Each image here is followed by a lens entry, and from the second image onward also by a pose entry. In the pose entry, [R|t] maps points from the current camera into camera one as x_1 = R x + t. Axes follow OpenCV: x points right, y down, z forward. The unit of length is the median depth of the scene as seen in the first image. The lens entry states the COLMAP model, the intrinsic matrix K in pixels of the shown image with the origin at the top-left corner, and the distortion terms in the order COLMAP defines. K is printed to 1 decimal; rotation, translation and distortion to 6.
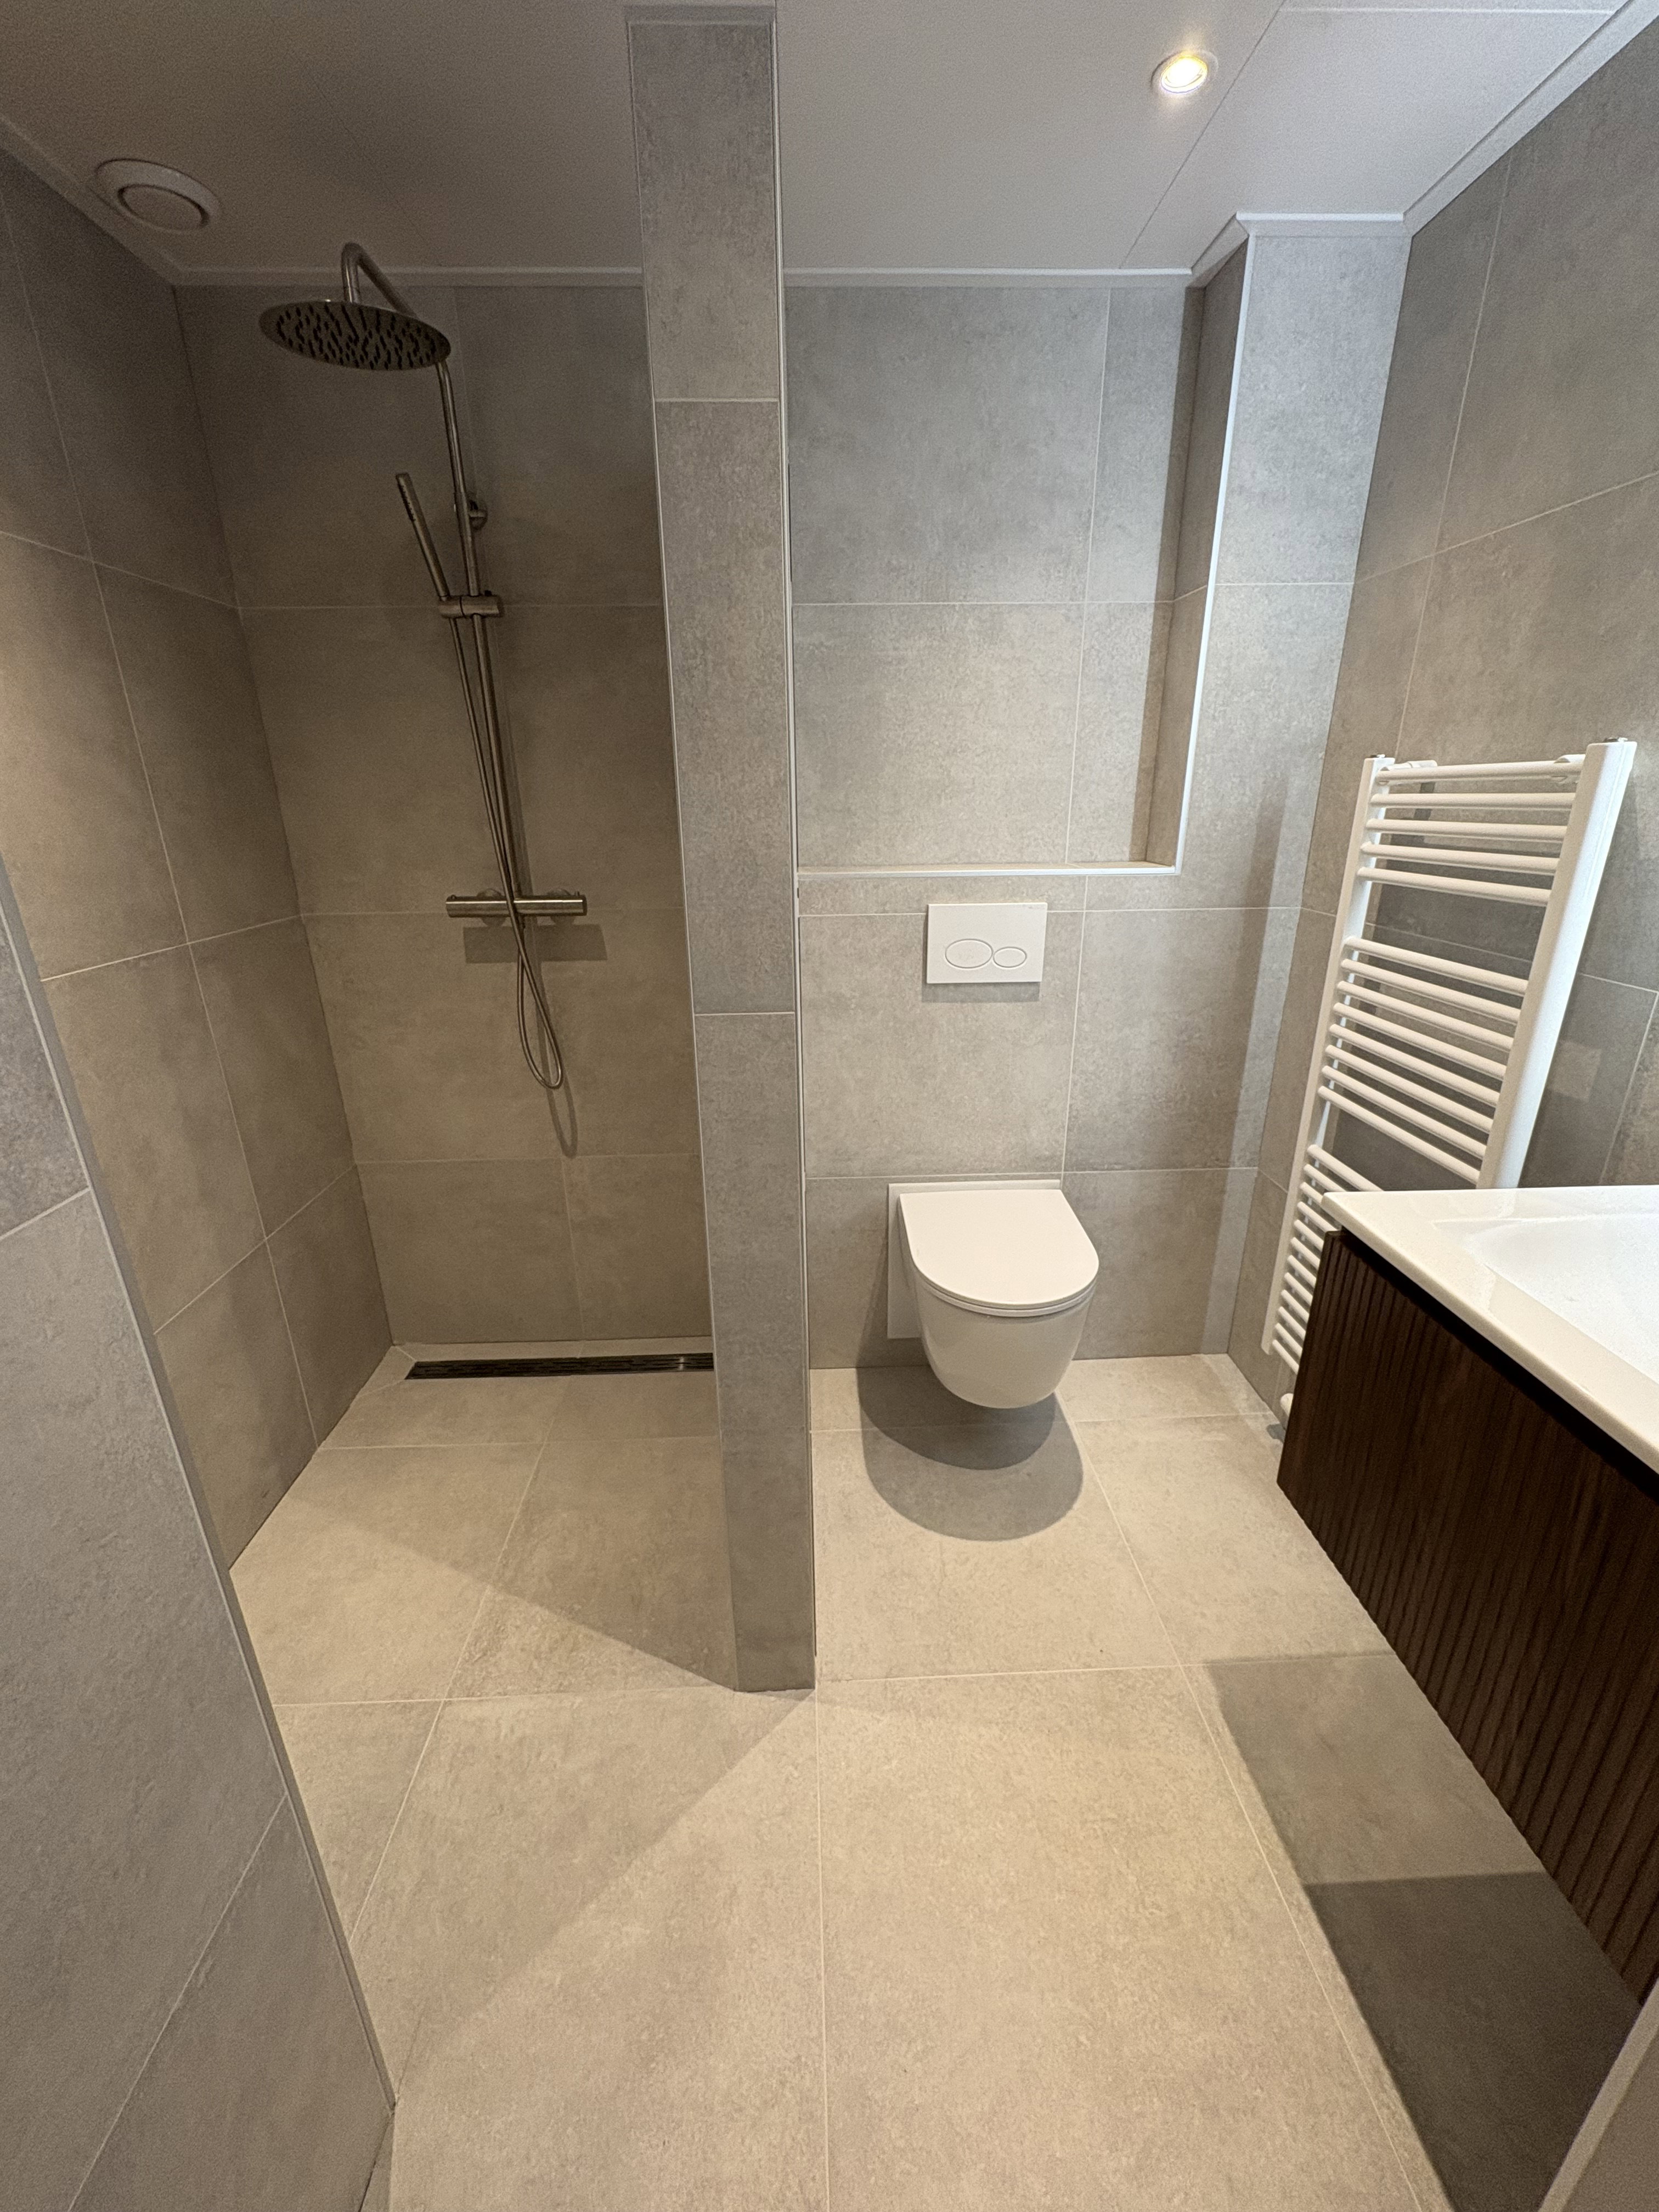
lens RADIAL K [[884.5, 0, 829.5], [0, 884.5, 1108.6], [0, 0, 1]] dist [-0.001200, -0.000181]
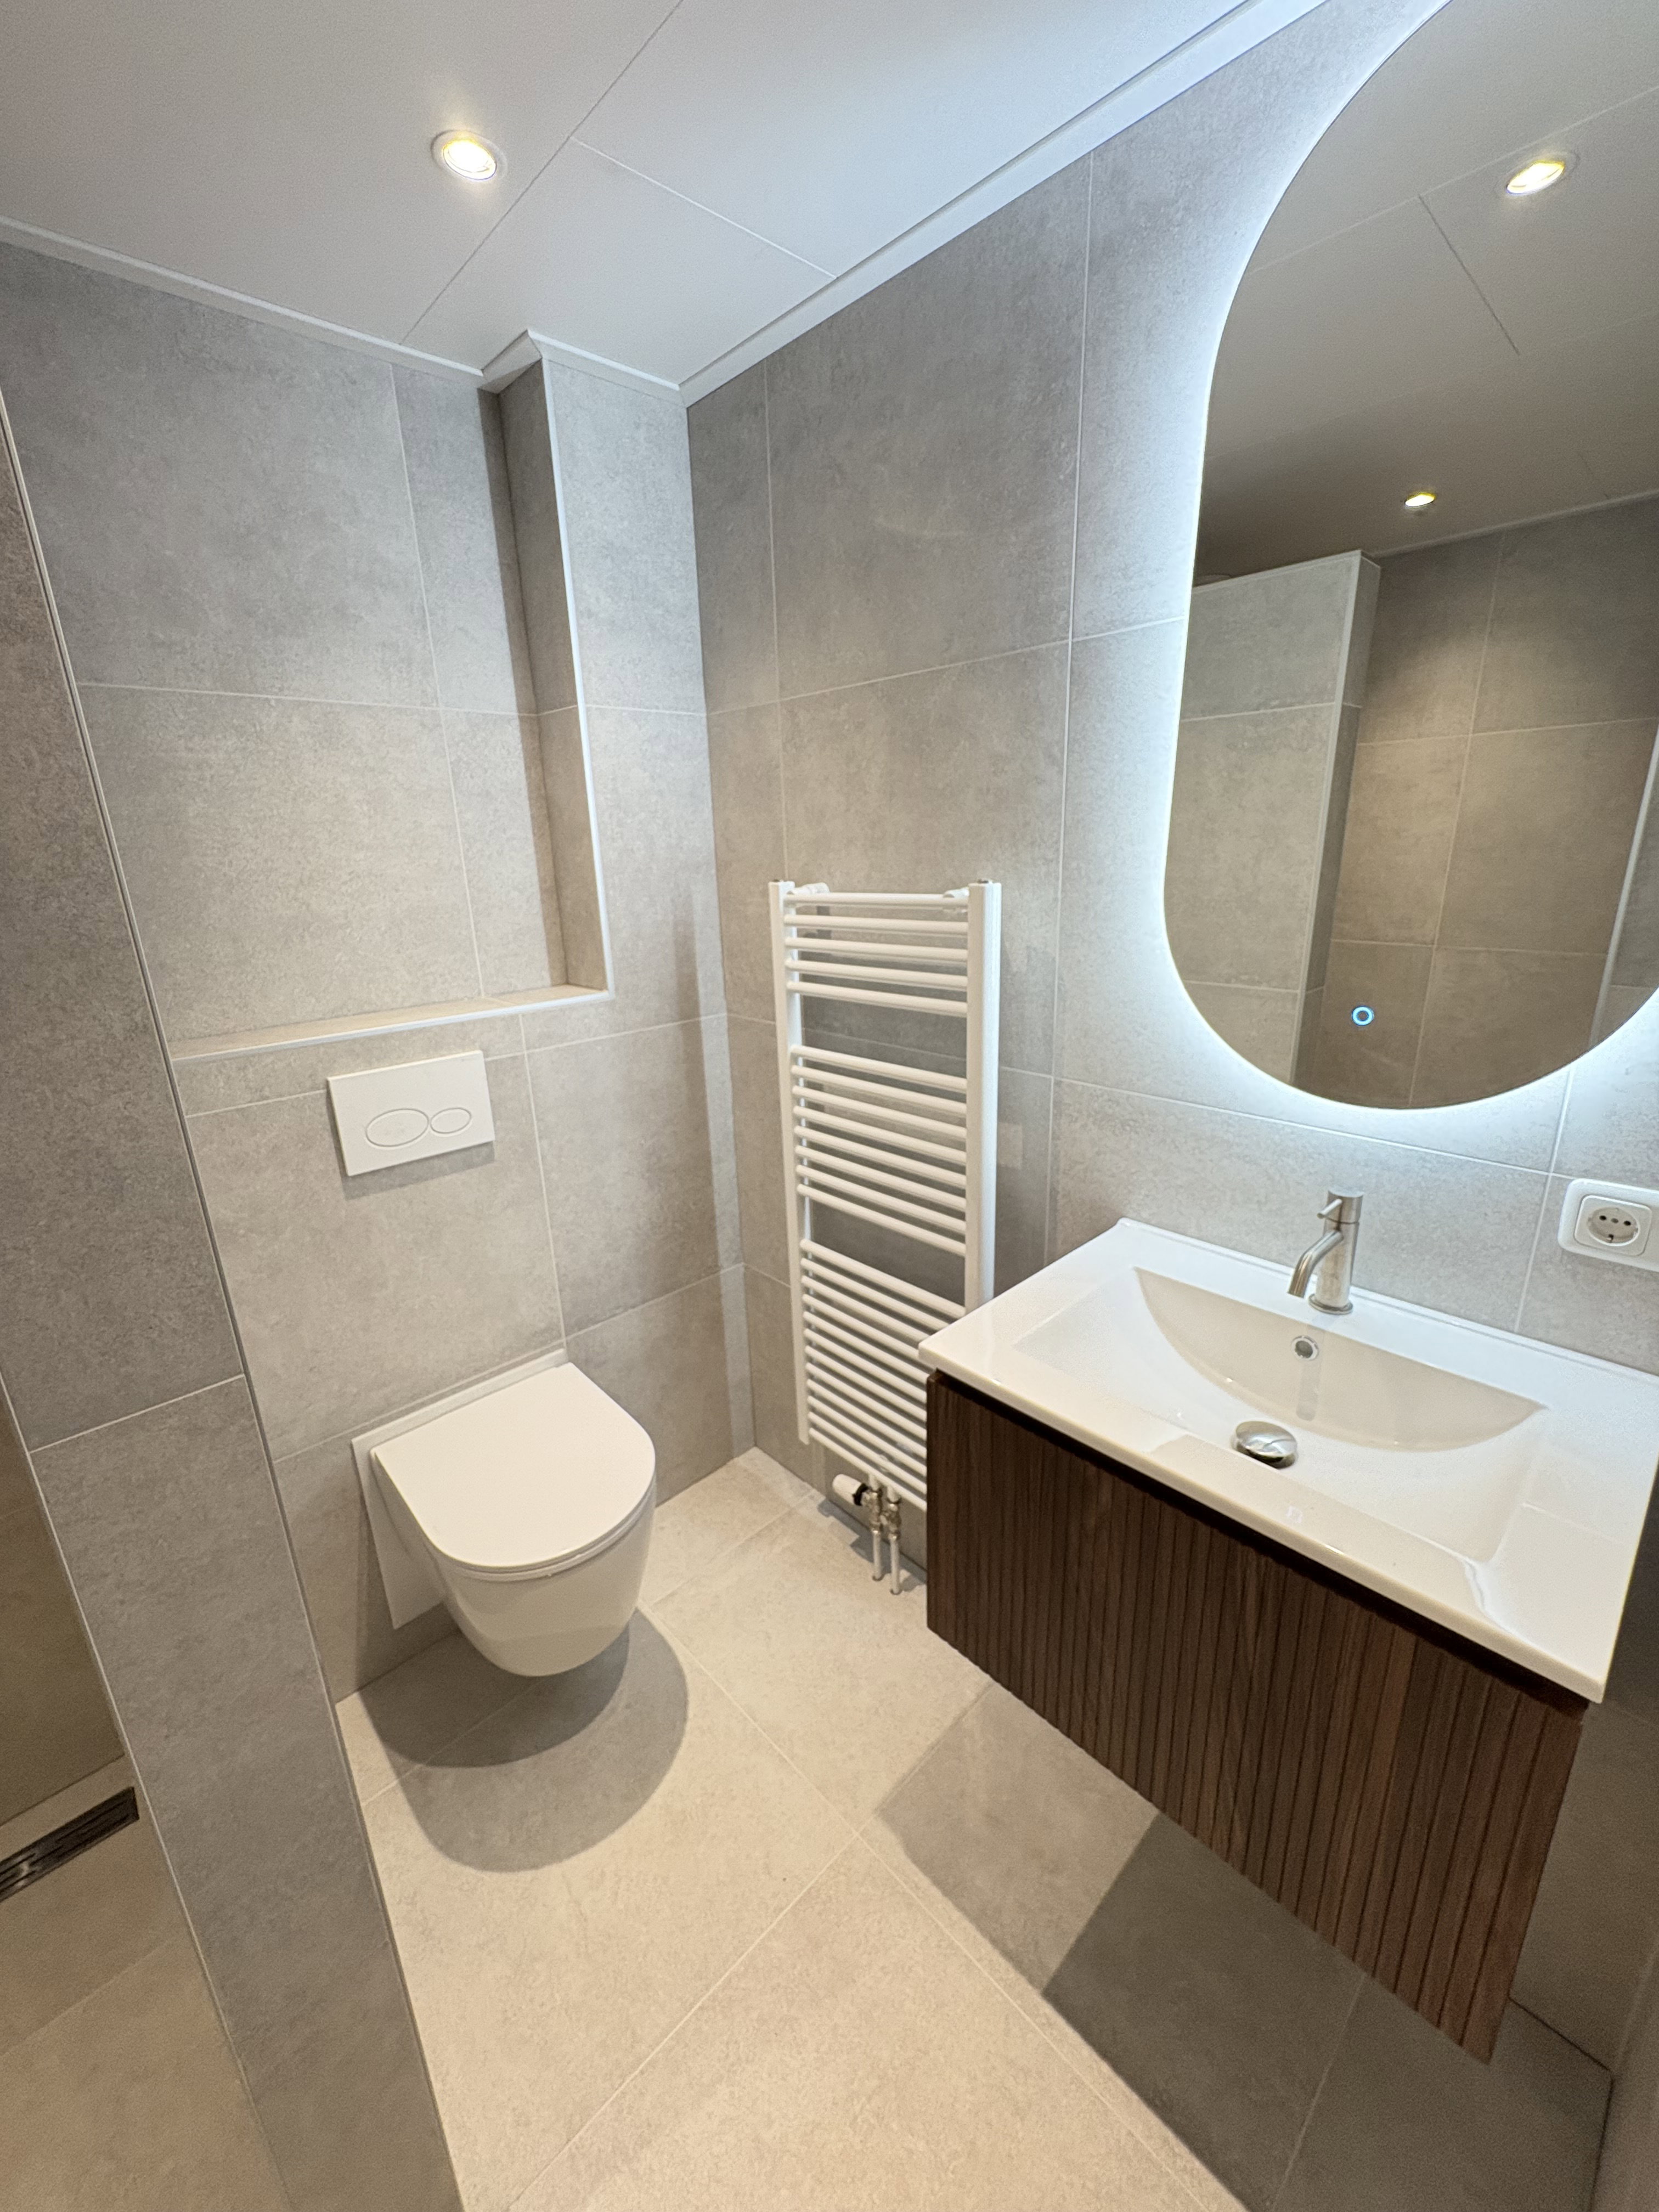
lens RADIAL K [[884.5, 0, 831.0], [0, 884.5, 1106.7], [0, 0, 1]] dist [-0.001200, -0.000181]
pose [[0.750906, -0.201889, 0.628794, -0.049945], [0.244968, 0.969351, 0.018692, -0.123700], [-0.613295, 0.139998, 0.777348, 0.153986]]
